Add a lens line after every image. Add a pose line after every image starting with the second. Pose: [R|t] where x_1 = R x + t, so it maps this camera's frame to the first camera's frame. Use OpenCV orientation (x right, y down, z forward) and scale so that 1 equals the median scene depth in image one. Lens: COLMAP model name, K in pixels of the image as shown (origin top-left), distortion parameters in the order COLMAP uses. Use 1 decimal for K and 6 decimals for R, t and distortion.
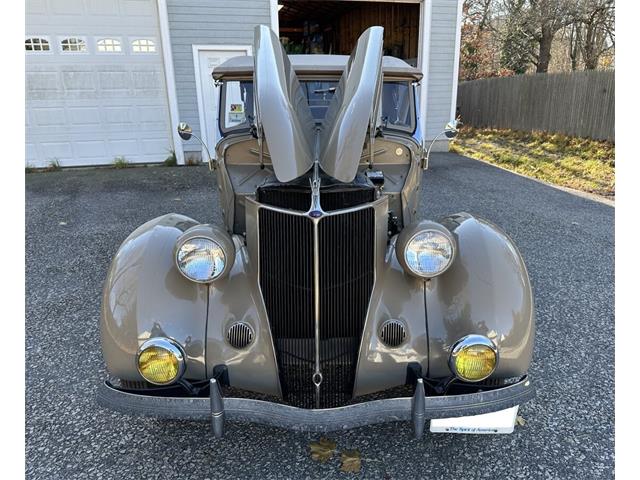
lens RADIAL K [[465.3, 0, 326.2], [0, 465.3, 242.4], [0, 0, 1]] dist [0.001475, -0.002950]
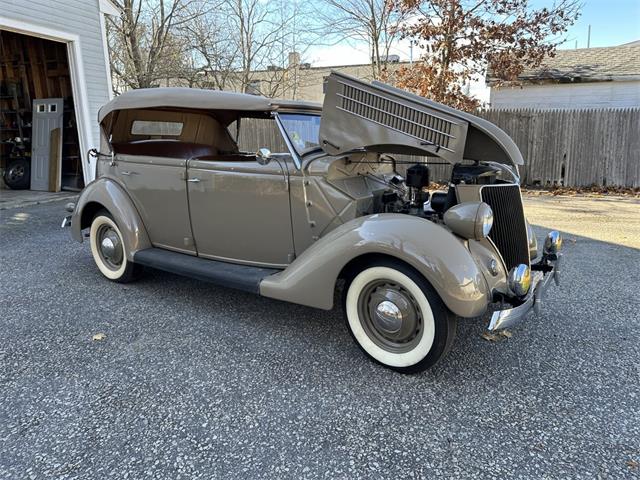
lens RADIAL K [[453.2, 0, 320.8], [0, 453.2, 240.7], [0, 0, 1]] dist [0.019999, -0.001730]
pose [[0.574191, -0.180912, 0.798484, -1.516475], [0.256071, 0.966034, 0.034733, -0.078261], [-0.777646, 0.184525, 0.601014, 0.441186]]
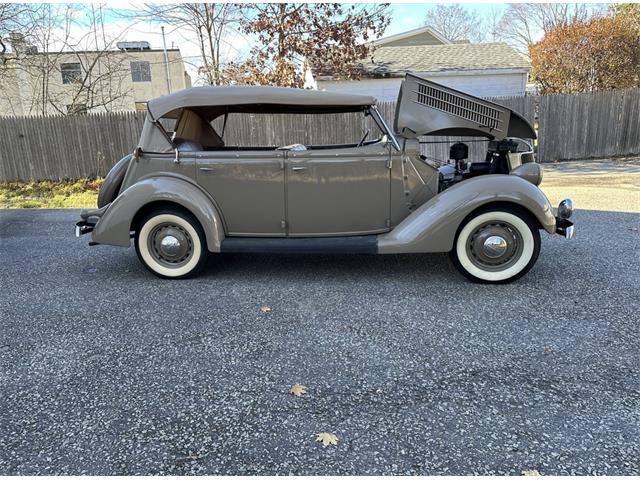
lens RADIAL K [[478.0, 0, 319.0], [0, 478.0, 256.9], [0, 0, 1]] dist [0.006888, 0.001571]
pose [[0.148625, -0.263297, 0.953197, -2.411879], [0.344555, 0.917289, 0.199654, -0.378672], [-0.926926, 0.298756, 0.227053, 1.339229]]
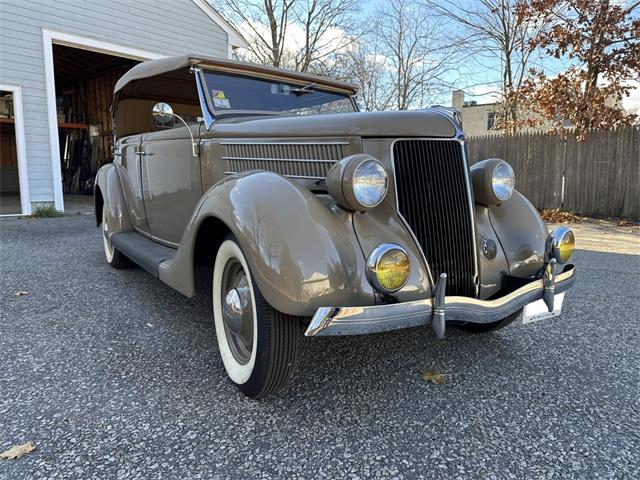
lens RADIAL K [[454.7, 0, 318.3], [0, 454.7, 241.1], [0, 0, 1]] dist [-0.000305, -0.004515]
pose [[0.832881, -0.055265, 0.550686, -0.772728], [0.149285, 0.980555, -0.127380, 0.229742], [-0.532939, 0.188302, 0.824936, 0.216727]]
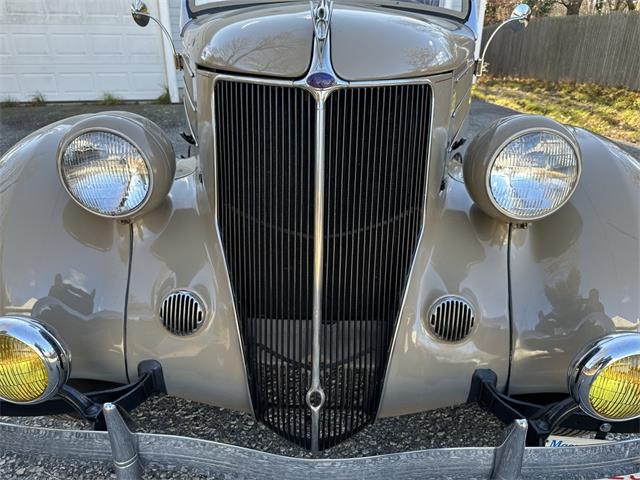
lens RADIAL K [[454.7, 0, 318.3], [0, 454.7, 241.1], [0, 0, 1]] dist [-0.000305, -0.004515]
pose [[0.999212, 0.032239, -0.023148, -0.007354], [-0.029927, 0.995115, 0.094079, 0.048076], [0.026068, -0.093312, 0.995296, 0.398103]]
